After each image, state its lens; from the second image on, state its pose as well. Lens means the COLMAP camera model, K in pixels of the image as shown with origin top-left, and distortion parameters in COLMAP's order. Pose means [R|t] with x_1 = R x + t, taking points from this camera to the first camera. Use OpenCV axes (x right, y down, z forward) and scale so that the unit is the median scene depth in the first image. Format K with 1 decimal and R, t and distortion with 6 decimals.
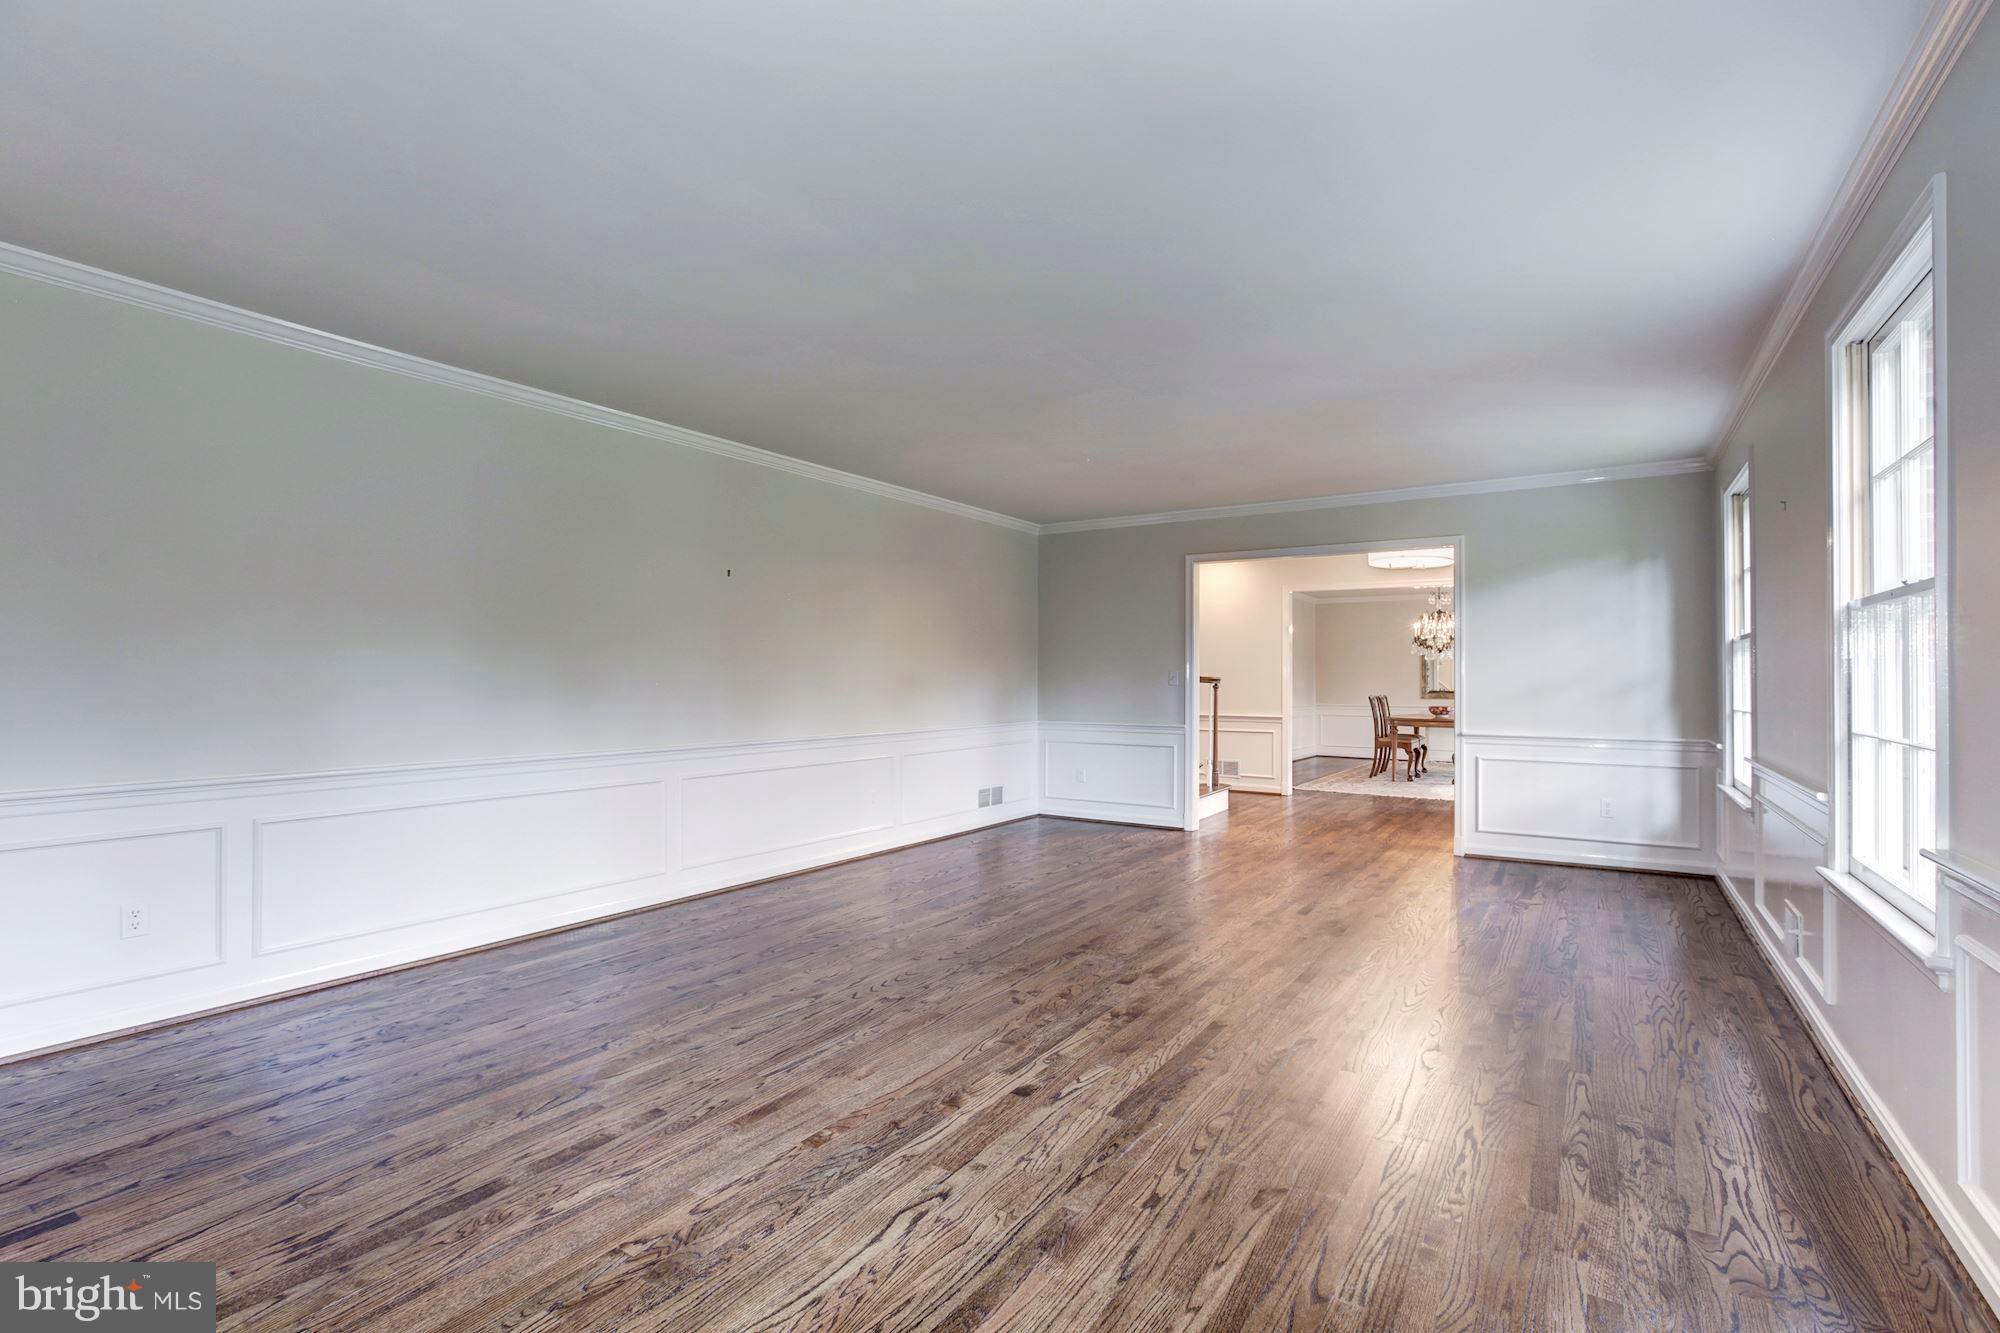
lens RADIAL K [[920.9, 0, 993.4], [0, 920.9, 672.7], [0, 0, 1]] dist [-0.029751, -0.000120]
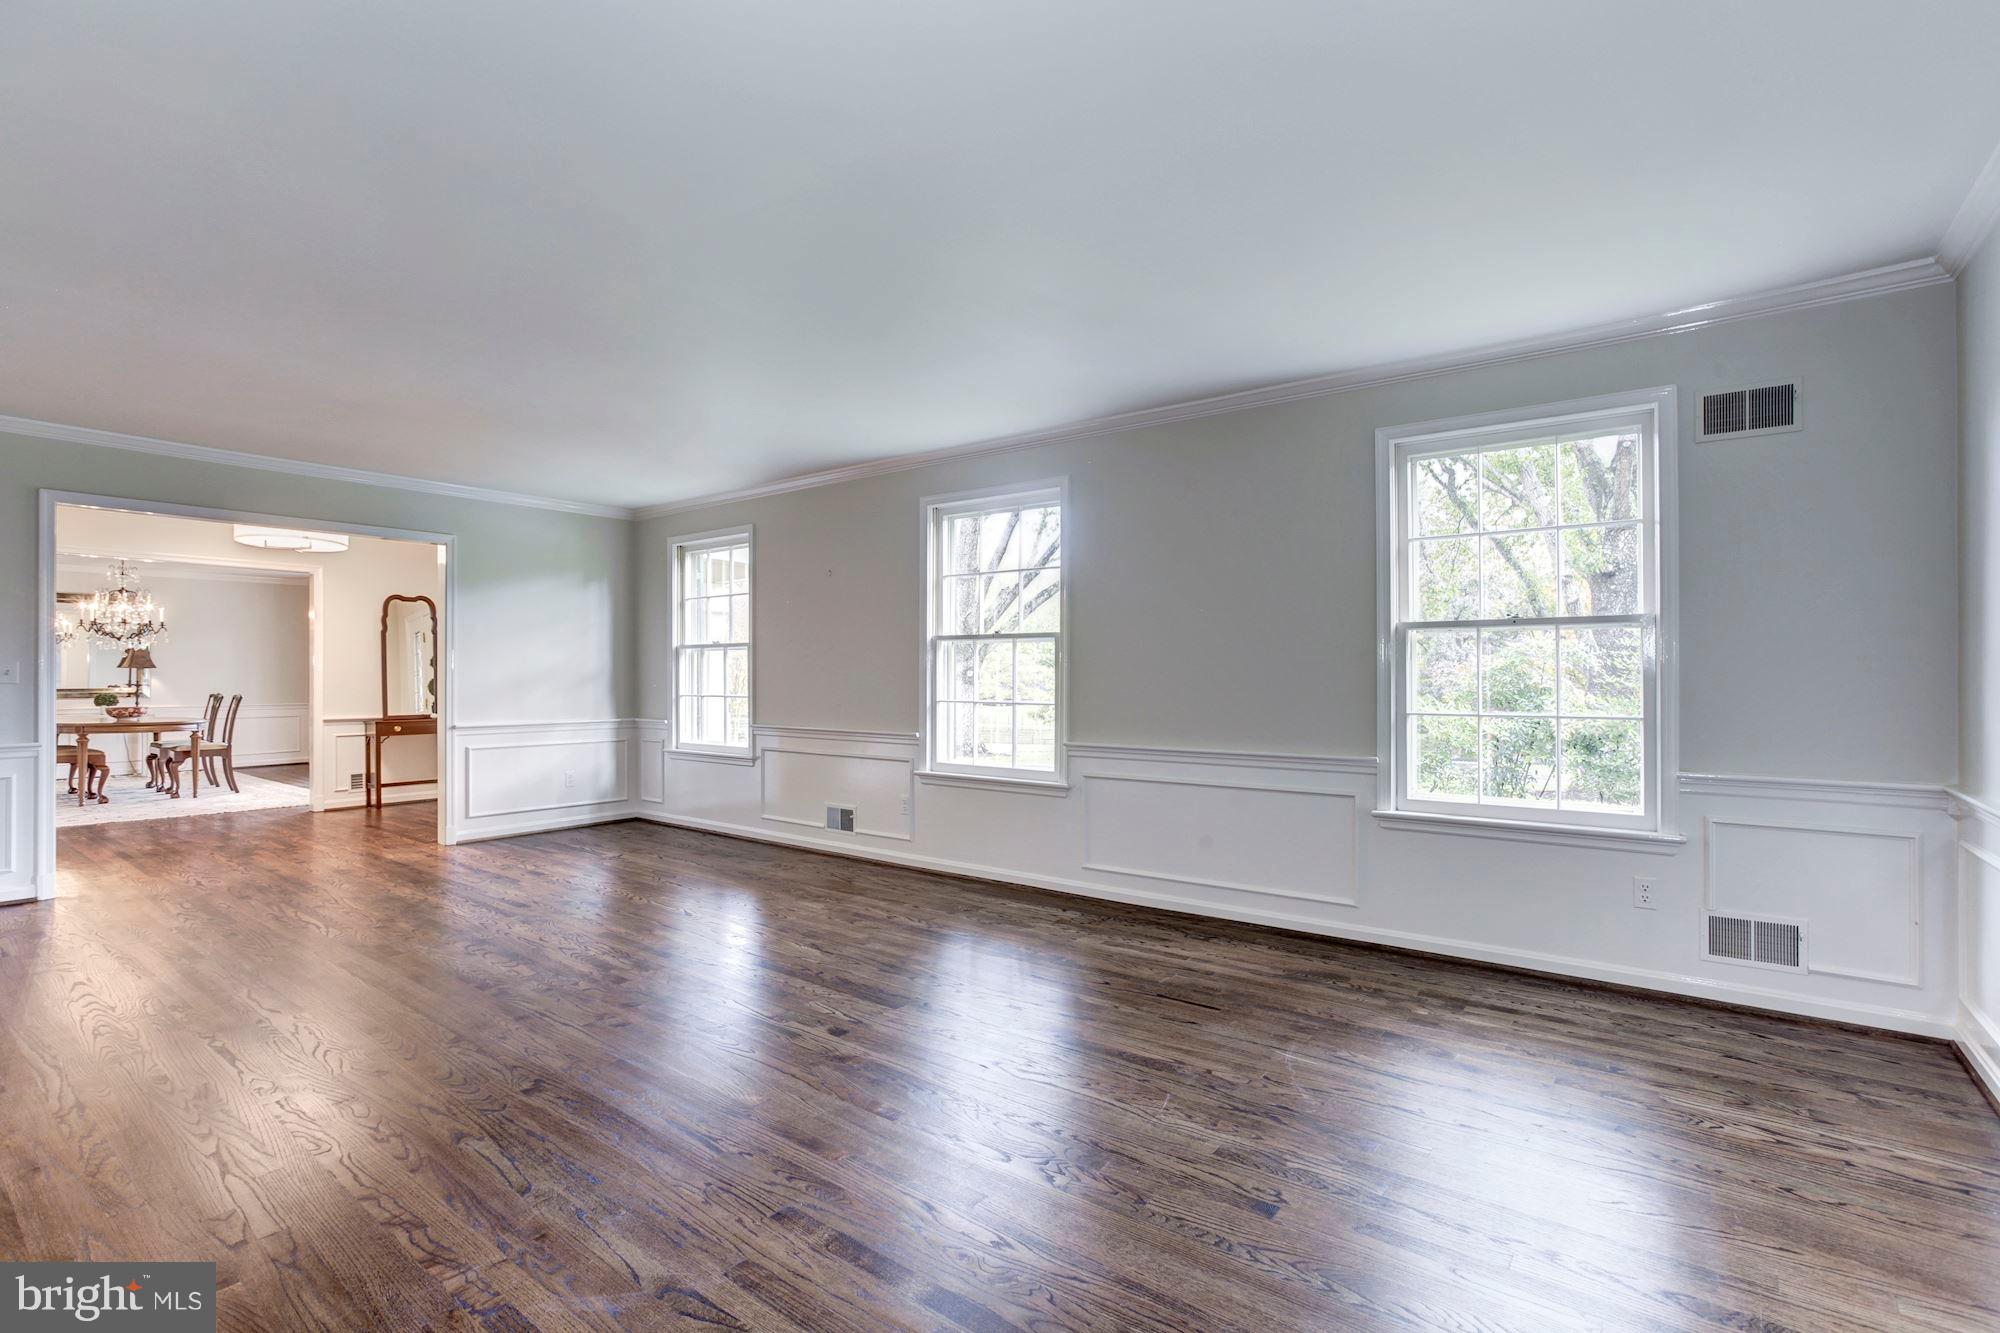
lens RADIAL K [[920.9, 0, 999.1], [0, 920.9, 667.8], [0, 0, 1]] dist [-0.029751, -0.000120]
pose [[0.061765, 0.007194, 0.998065, -0.564143], [-0.006848, 0.999954, -0.006784, 0.003127], [-0.998067, -0.006415, 0.061811, 0.372310]]
